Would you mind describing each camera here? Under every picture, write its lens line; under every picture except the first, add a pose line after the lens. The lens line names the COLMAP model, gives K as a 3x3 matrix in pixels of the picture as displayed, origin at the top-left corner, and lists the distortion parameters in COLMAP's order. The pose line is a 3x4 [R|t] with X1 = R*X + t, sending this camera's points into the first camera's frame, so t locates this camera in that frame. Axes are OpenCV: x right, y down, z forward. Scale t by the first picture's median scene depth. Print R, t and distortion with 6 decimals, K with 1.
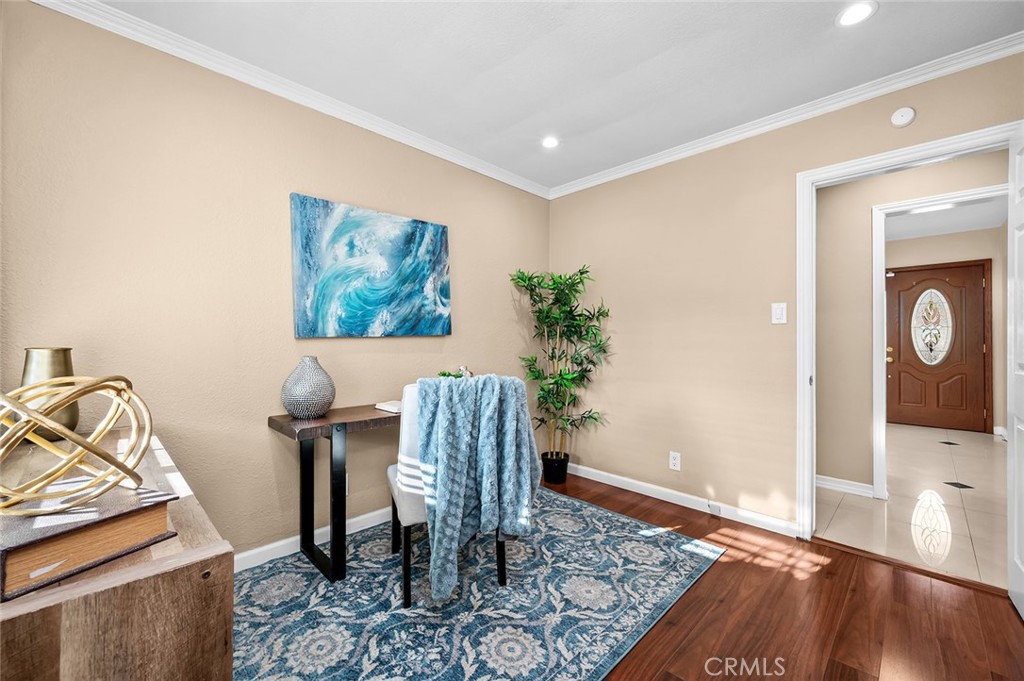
lens RADIAL K [[407.9, 0, 516.4], [0, 407.9, 344.1], [0, 0, 1]] dist [0.000810, -0.000012]
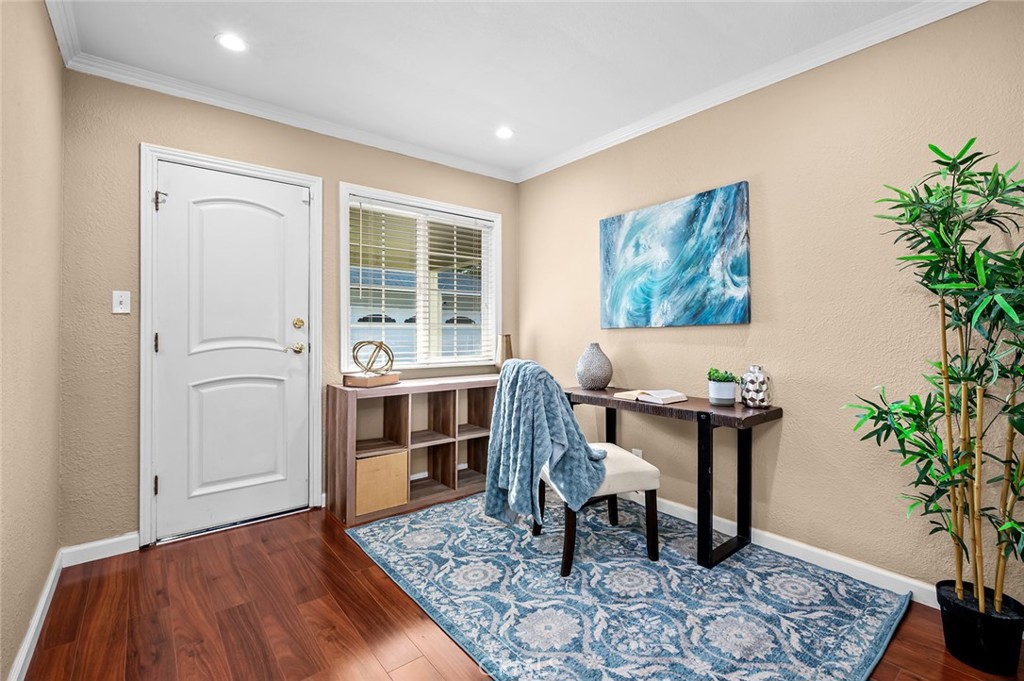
lens RADIAL K [[448.1, 0, 515.2], [0, 448.1, 332.8], [0, 0, 1]] dist [0.001142, -0.001700]
pose [[-0.093560, 0.009600, -0.995567, 0.794891], [0.002303, 0.999953, 0.009426, -0.014737], [0.995611, -0.001411, -0.093578, 0.729790]]
